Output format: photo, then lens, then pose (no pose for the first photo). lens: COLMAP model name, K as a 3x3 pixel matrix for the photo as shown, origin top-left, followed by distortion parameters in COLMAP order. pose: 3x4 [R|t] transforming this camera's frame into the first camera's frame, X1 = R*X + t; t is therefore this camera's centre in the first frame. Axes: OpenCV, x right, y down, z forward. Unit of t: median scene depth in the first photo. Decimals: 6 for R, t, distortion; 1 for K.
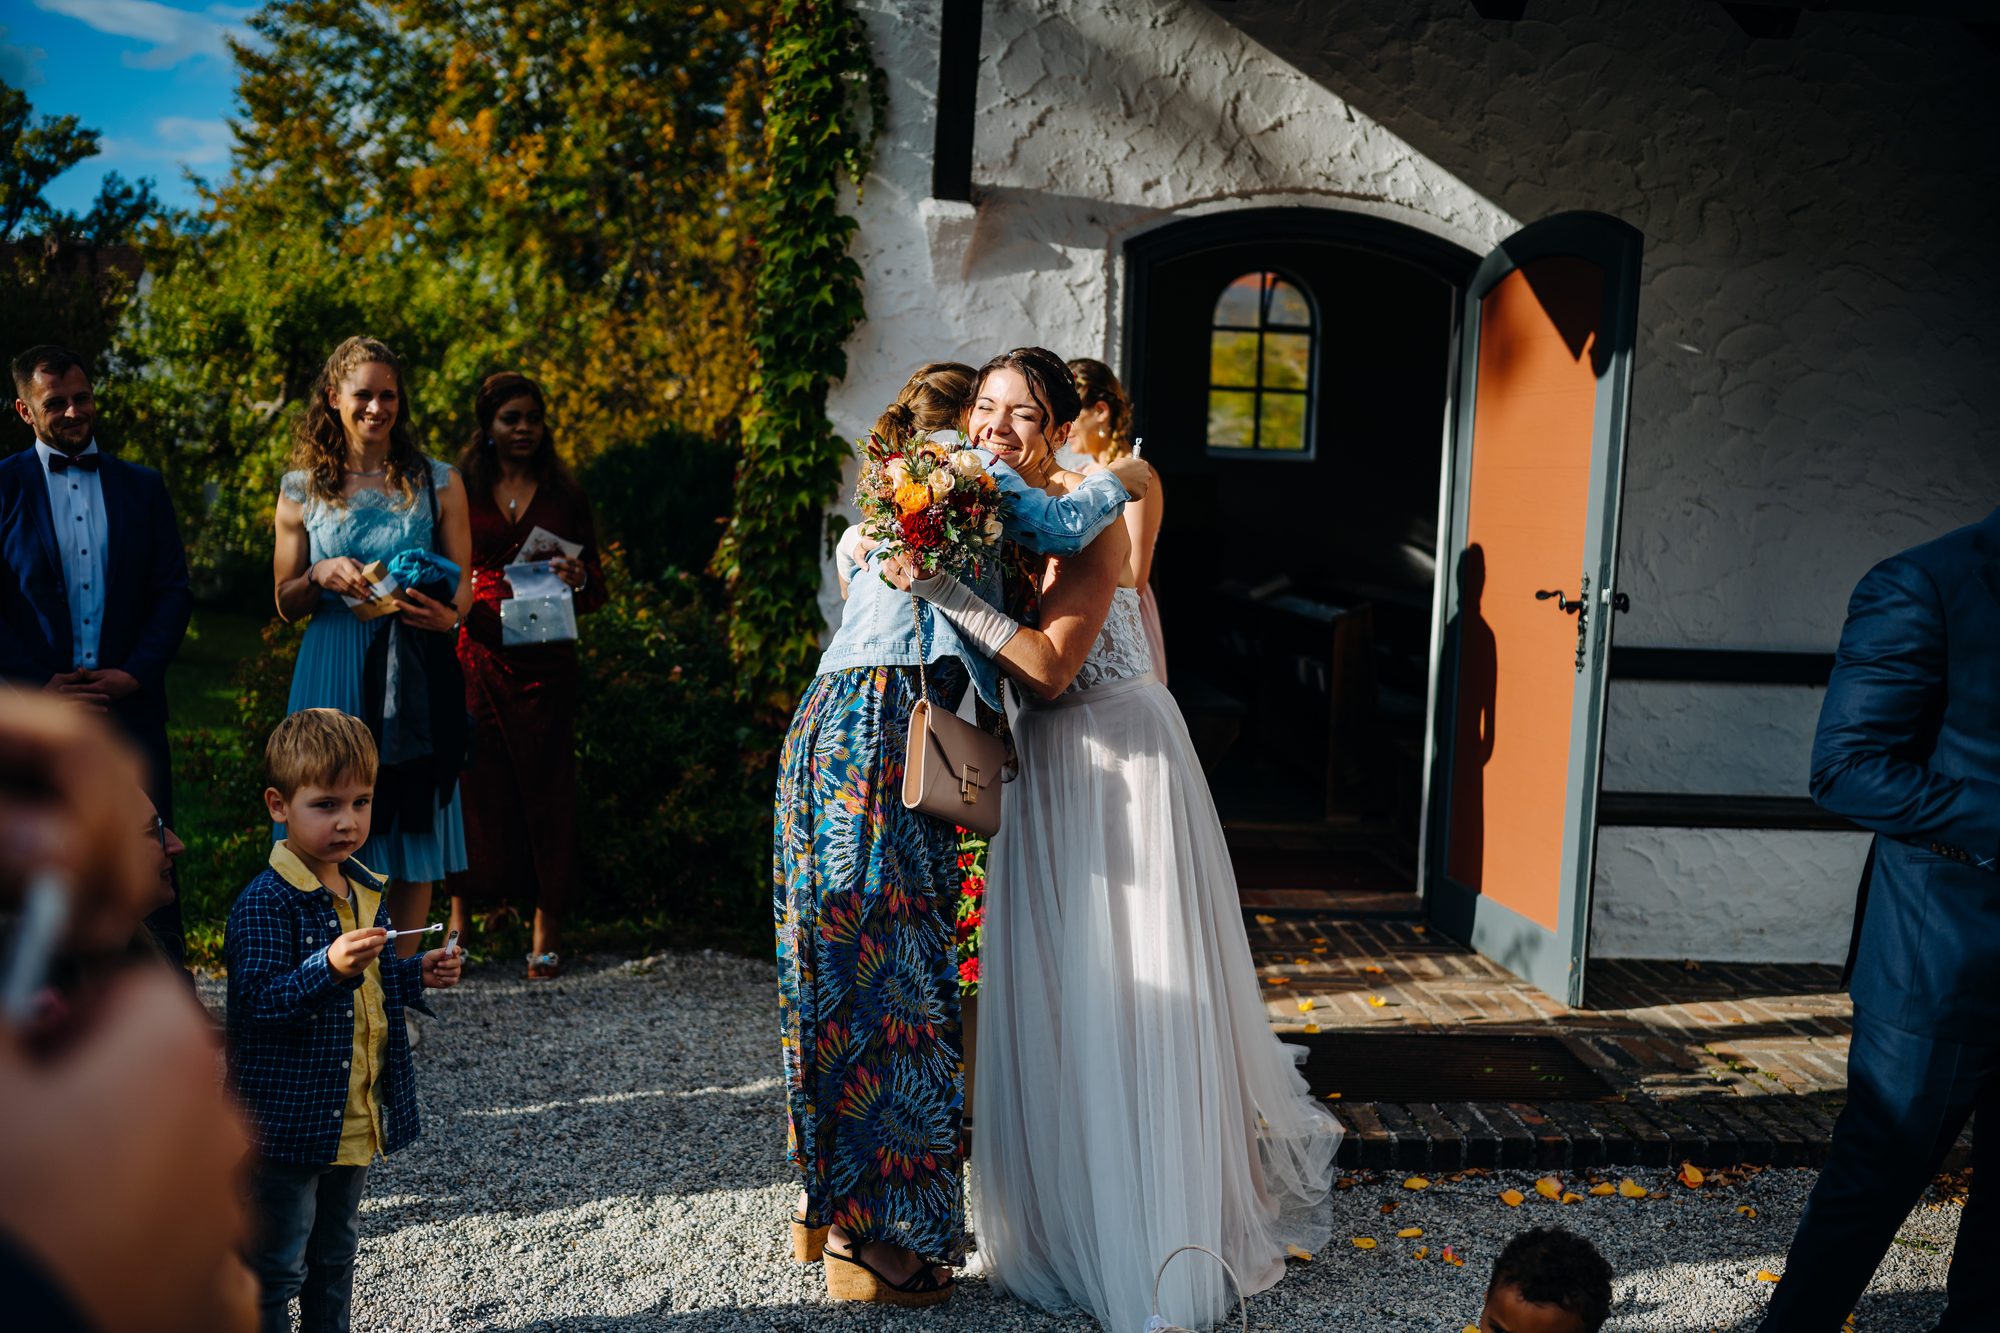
lens RADIAL K [[1944.5, 0, 997.7], [0, 1944.5, 664.8], [0, 0, 1]] dist [-0.025593, 0.000000]
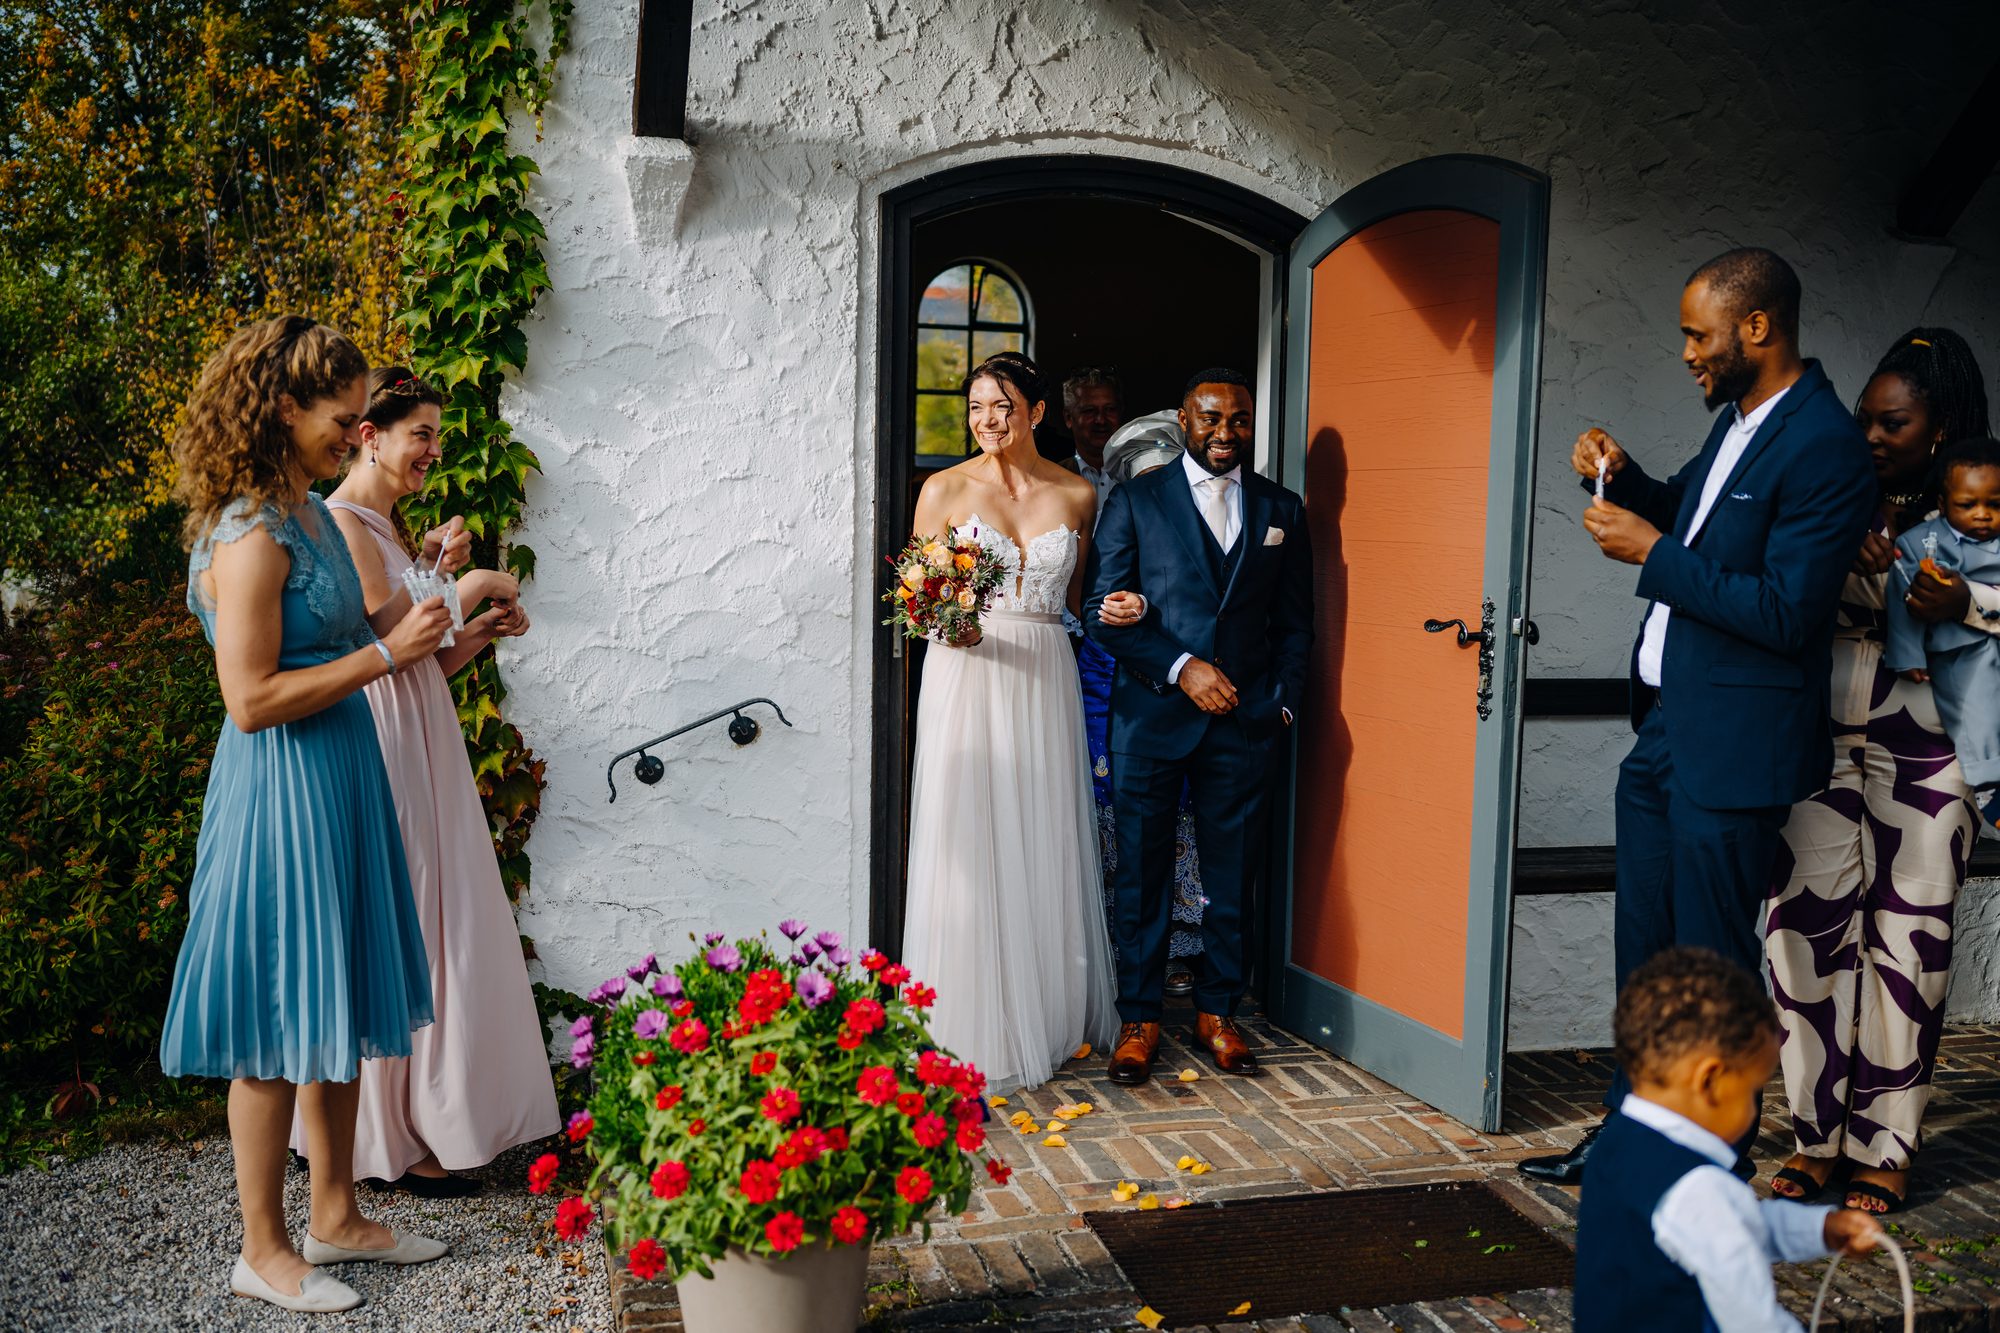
lens RADIAL K [[1944.5, 0, 1028.7], [0, 1944.5, 661.7], [0, 0, 1]] dist [-0.025593, 0.000000]
pose [[0.981909, -0.031872, 0.186652, -0.029616], [0.033805, 0.999403, -0.007179, -0.017975], [-0.186312, 0.013359, 0.982400, 0.206640]]
